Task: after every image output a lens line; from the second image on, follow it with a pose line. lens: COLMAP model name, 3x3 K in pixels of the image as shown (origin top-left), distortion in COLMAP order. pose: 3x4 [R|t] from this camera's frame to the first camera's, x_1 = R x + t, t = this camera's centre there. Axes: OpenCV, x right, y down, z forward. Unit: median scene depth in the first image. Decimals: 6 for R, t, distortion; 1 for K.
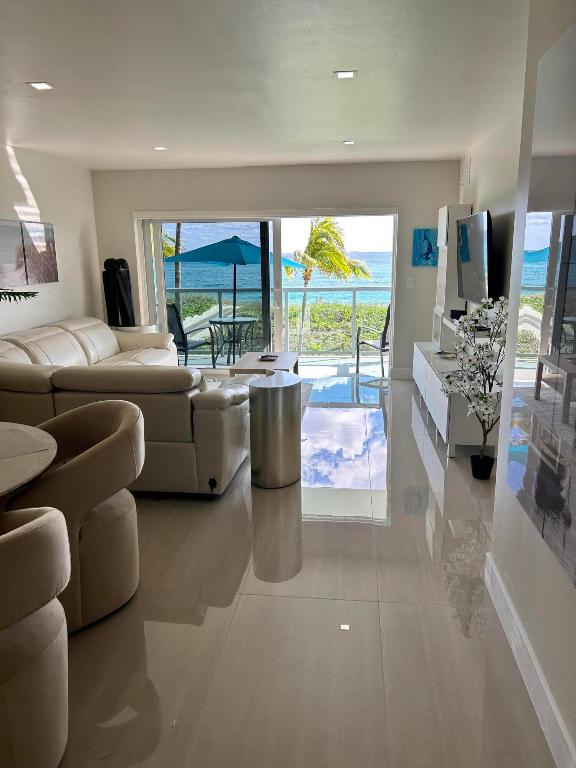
lens RADIAL K [[578.4, 0, 289.1], [0, 578.4, 382.1], [0, 0, 1]] dist [0.025489, -0.030211]
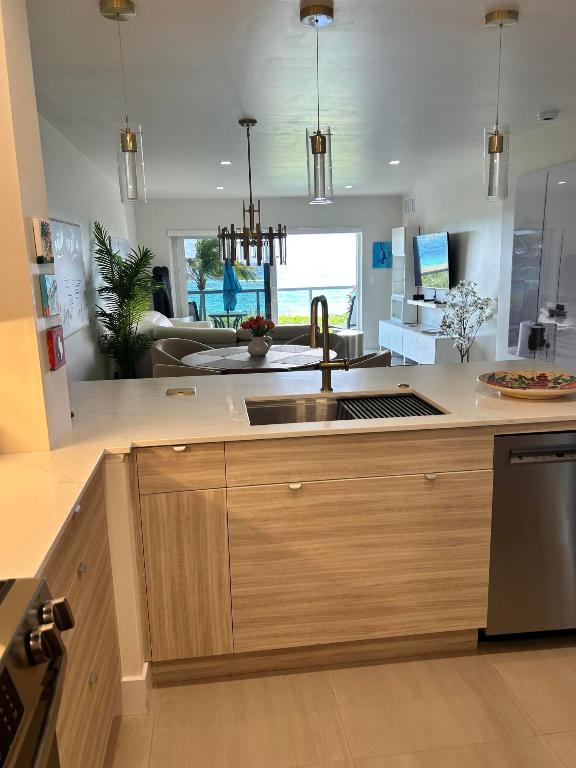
lens RADIAL K [[600.4, 0, 286.5], [0, 600.4, 384.8], [0, 0, 1]] dist [0.007198, 0.000799]
pose [[0.969670, -0.062276, 0.236353, -0.370441], [0.068612, 0.997469, -0.018671, 0.102235], [-0.234591, 0.034322, 0.971488, -0.387578]]
